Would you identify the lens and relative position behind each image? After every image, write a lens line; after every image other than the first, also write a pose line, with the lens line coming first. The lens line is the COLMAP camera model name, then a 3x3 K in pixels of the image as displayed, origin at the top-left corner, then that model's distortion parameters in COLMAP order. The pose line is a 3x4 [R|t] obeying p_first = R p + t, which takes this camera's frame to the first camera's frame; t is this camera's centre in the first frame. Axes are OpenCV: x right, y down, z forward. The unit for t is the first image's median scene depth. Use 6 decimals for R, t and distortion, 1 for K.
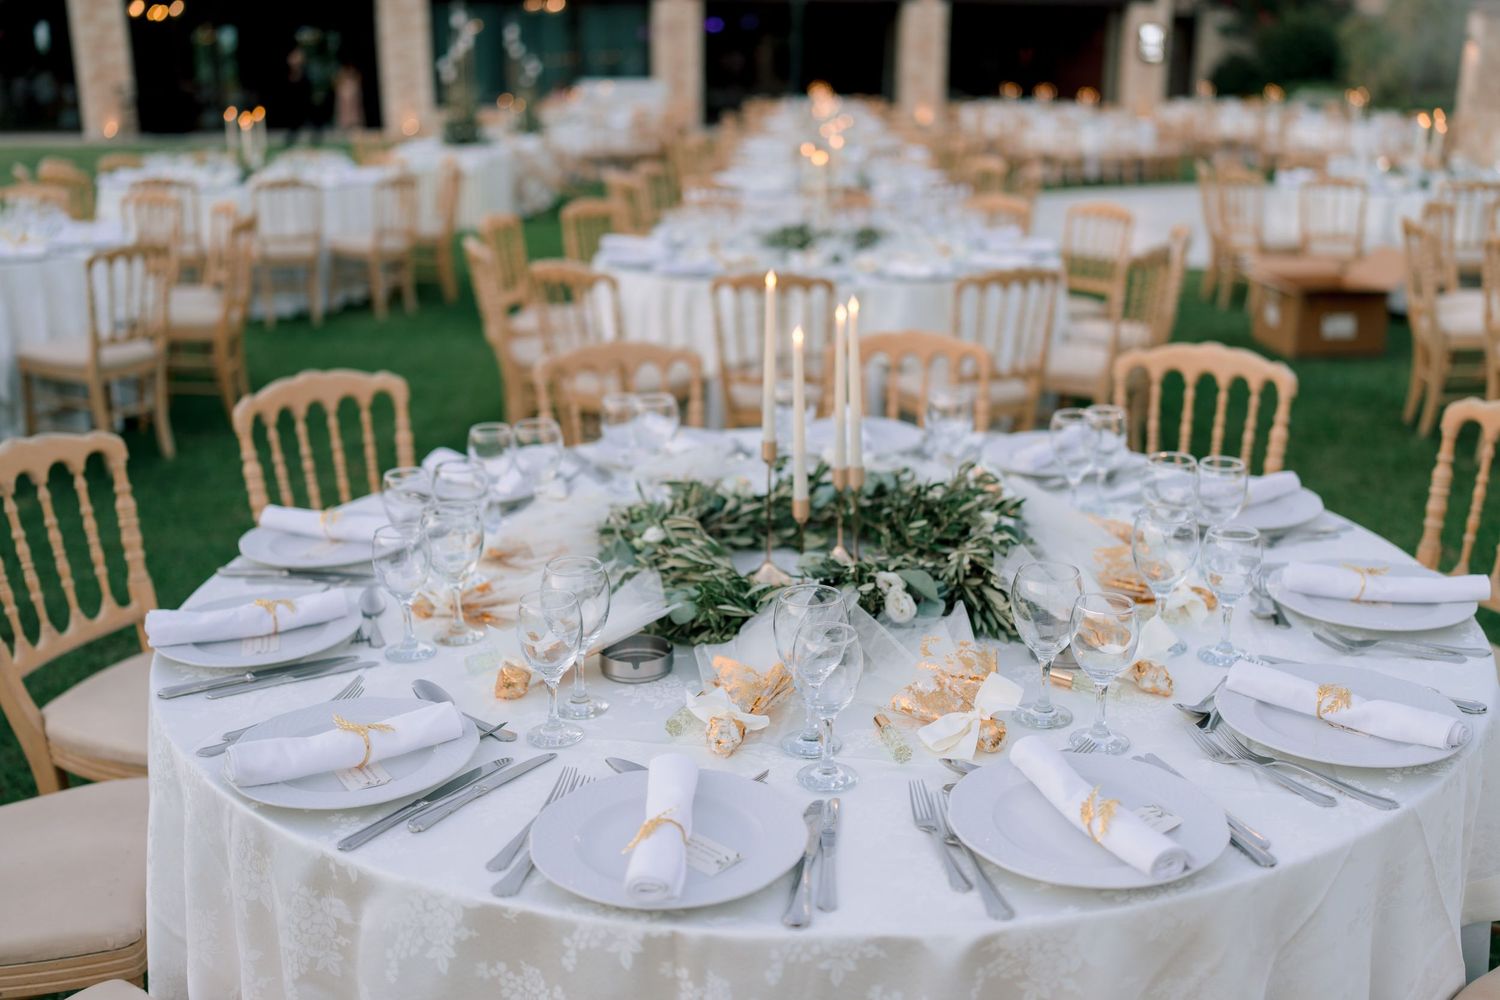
lens RADIAL K [[1507.0, 0, 750.0], [0, 1507.0, 500.0], [0, 0, 1]] dist [0.003461, 0.003703]
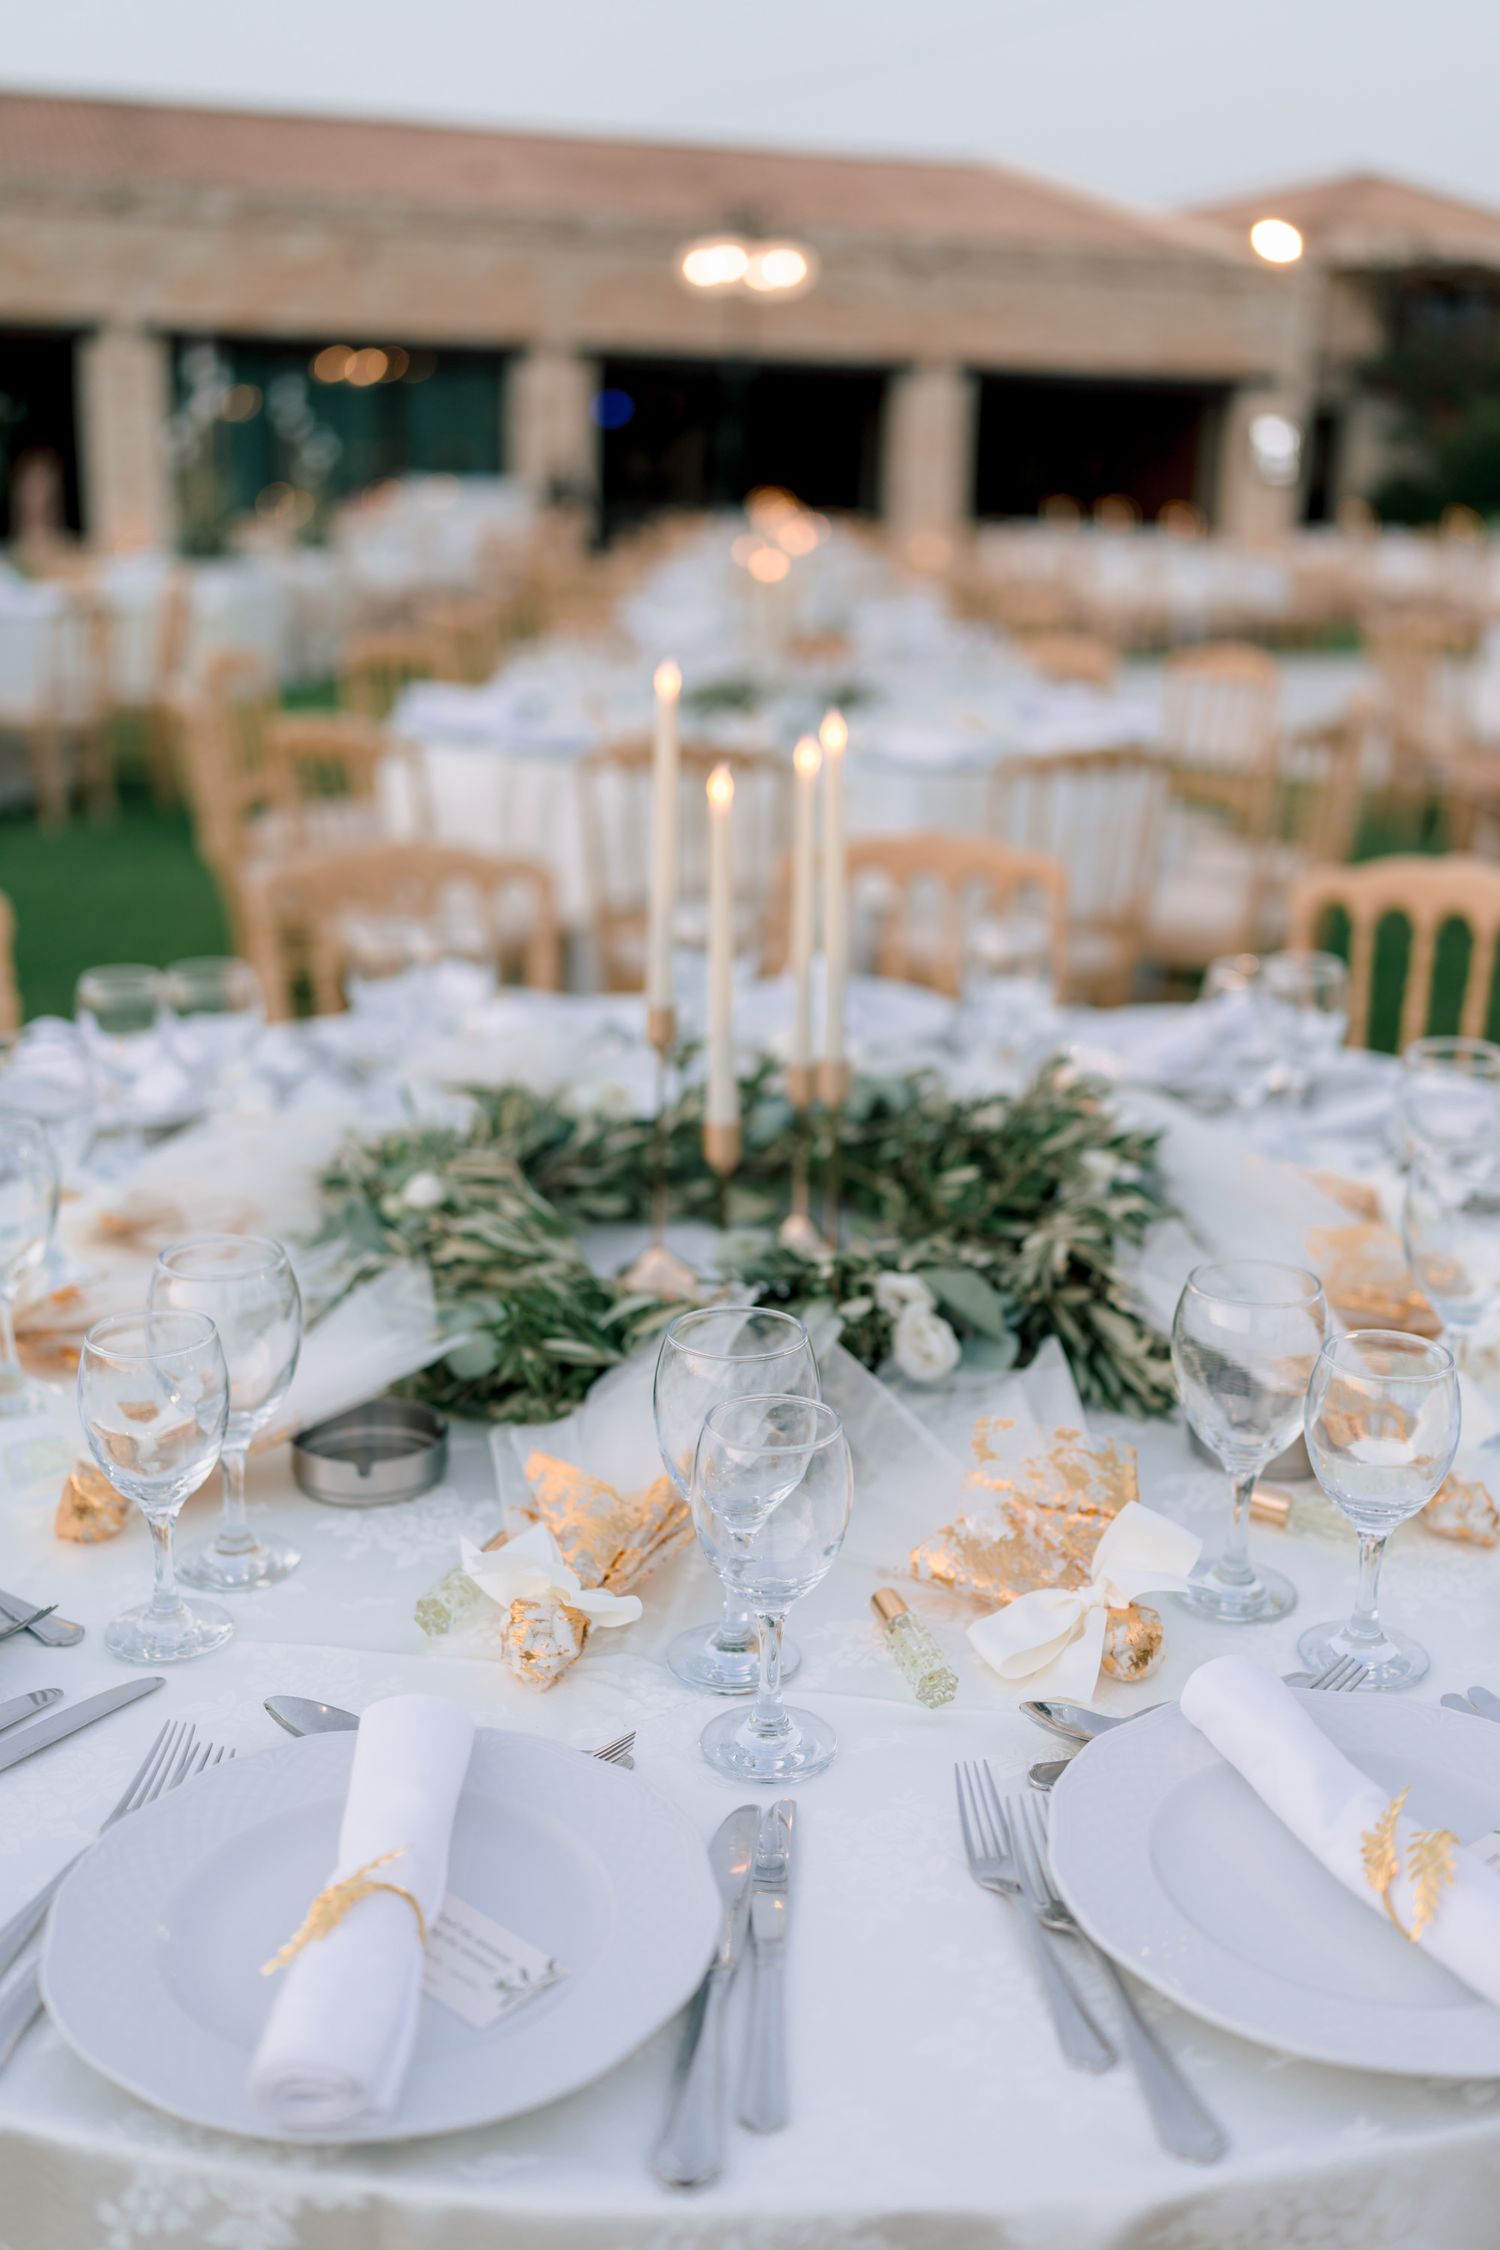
lens RADIAL K [[2248.2, 0, 750.0], [0, 2248.2, 1125.0], [0, 0, 1]] dist [-0.058790, -0.001927]
pose [[0.999082, 0.013859, 0.040523, 0.014103], [-0.013592, 0.999884, -0.006836, 0.005485], [-0.040613, 0.006279, 0.999155, 0.288270]]
